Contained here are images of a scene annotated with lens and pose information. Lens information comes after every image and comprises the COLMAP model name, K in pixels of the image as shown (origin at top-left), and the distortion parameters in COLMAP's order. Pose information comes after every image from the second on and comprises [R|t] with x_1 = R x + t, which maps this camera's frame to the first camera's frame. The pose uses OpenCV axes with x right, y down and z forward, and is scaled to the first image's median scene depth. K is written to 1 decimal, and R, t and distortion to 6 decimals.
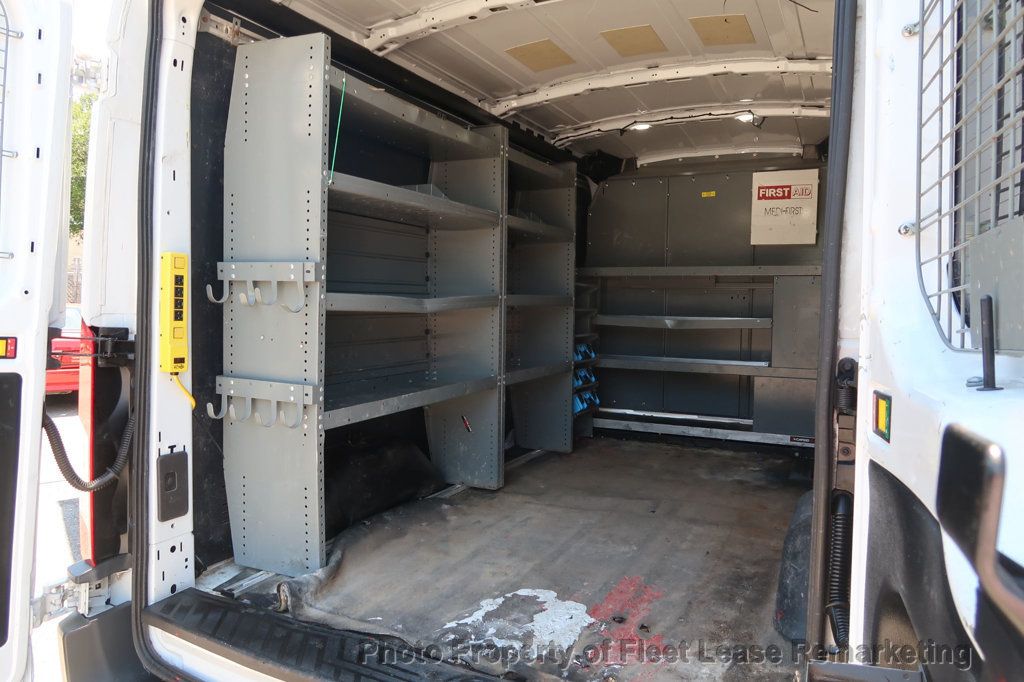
lens RADIAL K [[703.2, 0, 510.0], [0, 703.2, 342.4], [0, 0, 1]] dist [-0.025416, 0.005232]
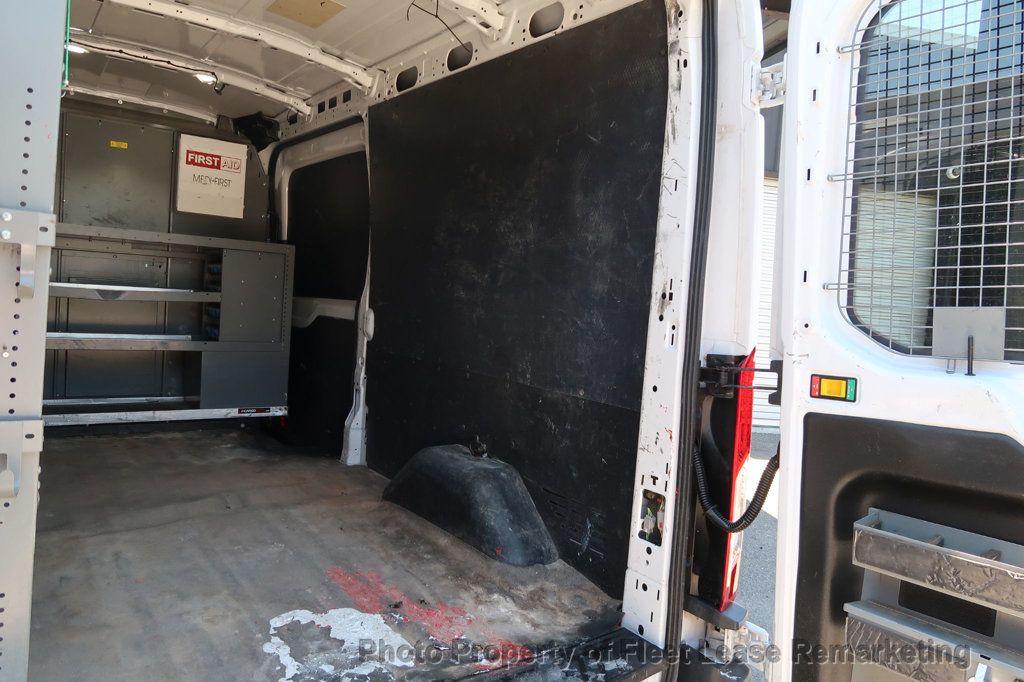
lens RADIAL K [[703.2, 0, 510.0], [0, 703.2, 342.4], [0, 0, 1]] dist [-0.025416, 0.005232]
pose [[0.457758, -0.040536, 0.888152, -0.320326], [-0.013876, 0.998513, 0.052725, -0.021233], [-0.888969, -0.036459, 0.456515, 0.191614]]
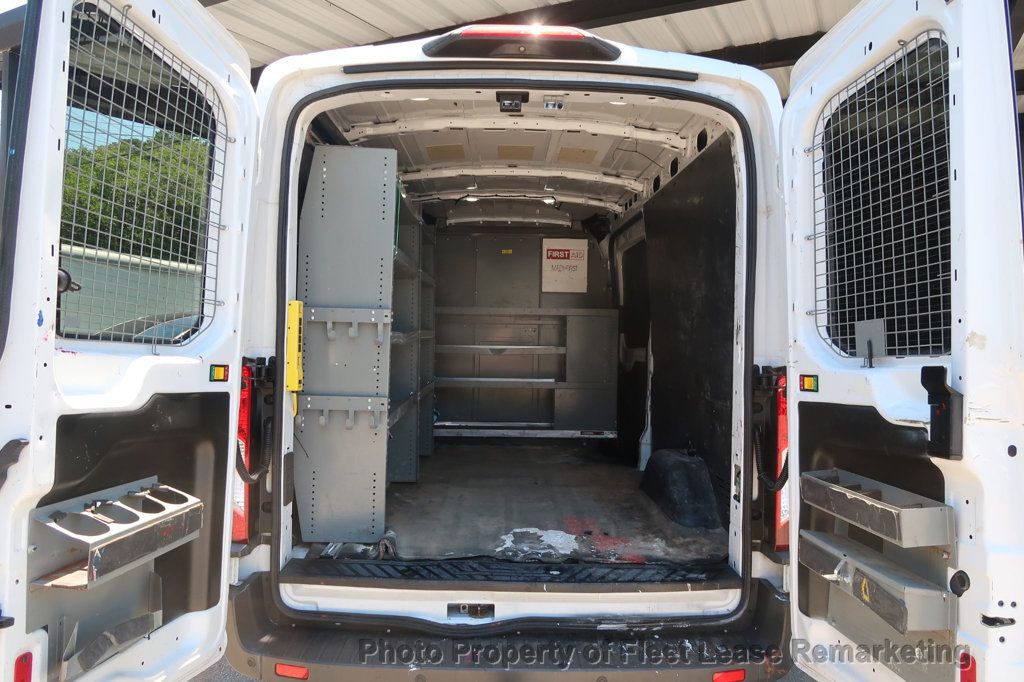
lens RADIAL K [[703.2, 0, 510.0], [0, 703.2, 342.4], [0, 0, 1]] dist [-0.025416, 0.005232]
pose [[0.890935, -0.006050, 0.454091, -0.358123], [0.024562, 0.999090, -0.034880, 0.003563], [-0.453466, 0.042229, 0.890273, -0.184293]]
